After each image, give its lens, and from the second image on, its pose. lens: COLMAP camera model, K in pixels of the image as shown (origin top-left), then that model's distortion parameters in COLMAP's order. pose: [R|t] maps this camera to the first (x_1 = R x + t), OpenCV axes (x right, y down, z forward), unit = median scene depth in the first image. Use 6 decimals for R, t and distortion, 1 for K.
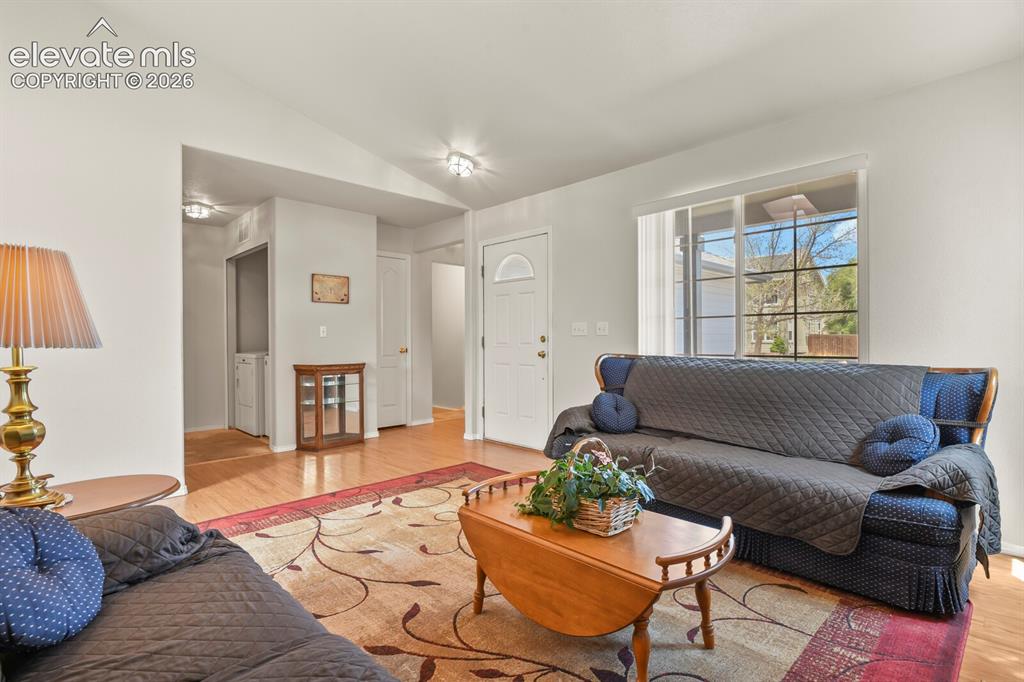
lens RADIAL K [[494.4, 0, 518.4], [0, 494.4, 341.3], [0, 0, 1]] dist [-0.003878, -0.006035]
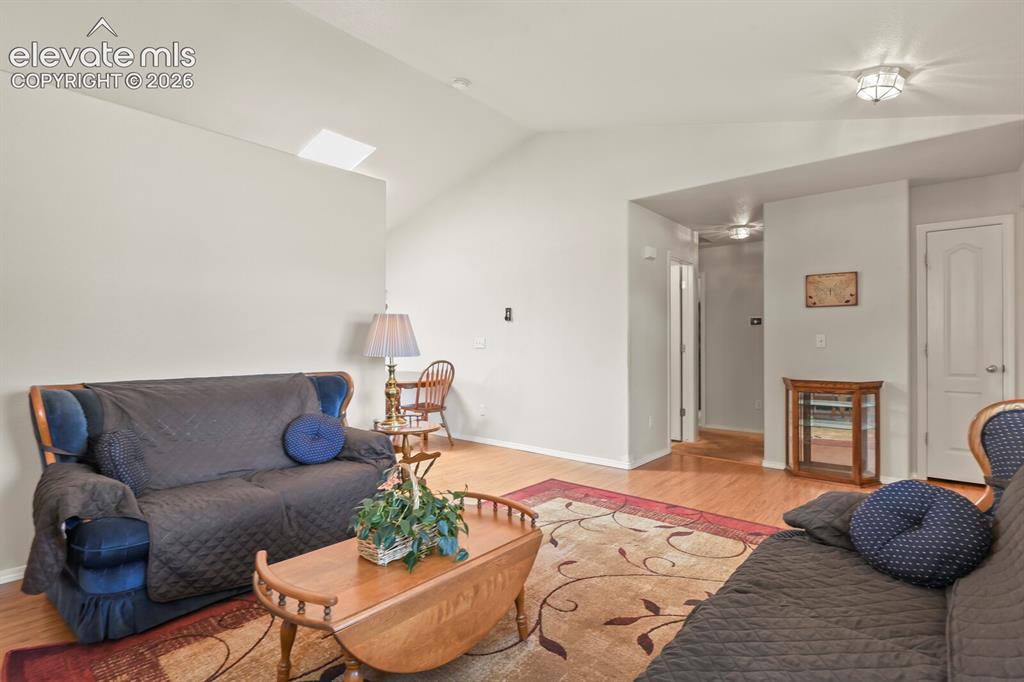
lens RADIAL K [[494.4, 0, 518.8], [0, 494.4, 341.1], [0, 0, 1]] dist [-0.003878, -0.006035]
pose [[0.087657, -0.000930, -0.996150, 0.586389], [-0.004141, 0.999991, -0.001298, -0.023766], [0.996142, 0.004239, 0.087652, 0.586455]]
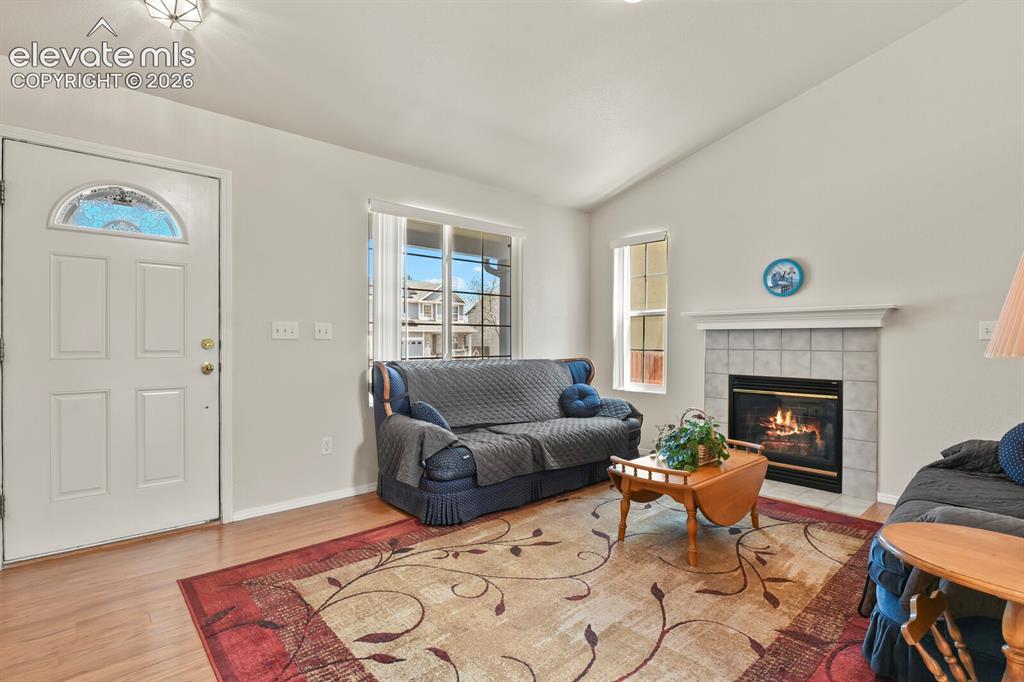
lens RADIAL K [[494.4, 0, 519.8], [0, 494.4, 339.7], [0, 0, 1]] dist [-0.003878, -0.006035]
pose [[0.035838, 0.005255, 0.999344, -0.745083], [0.003551, 0.999979, -0.005386, -0.006833], [-0.999351, 0.003742, 0.035819, 0.771727]]
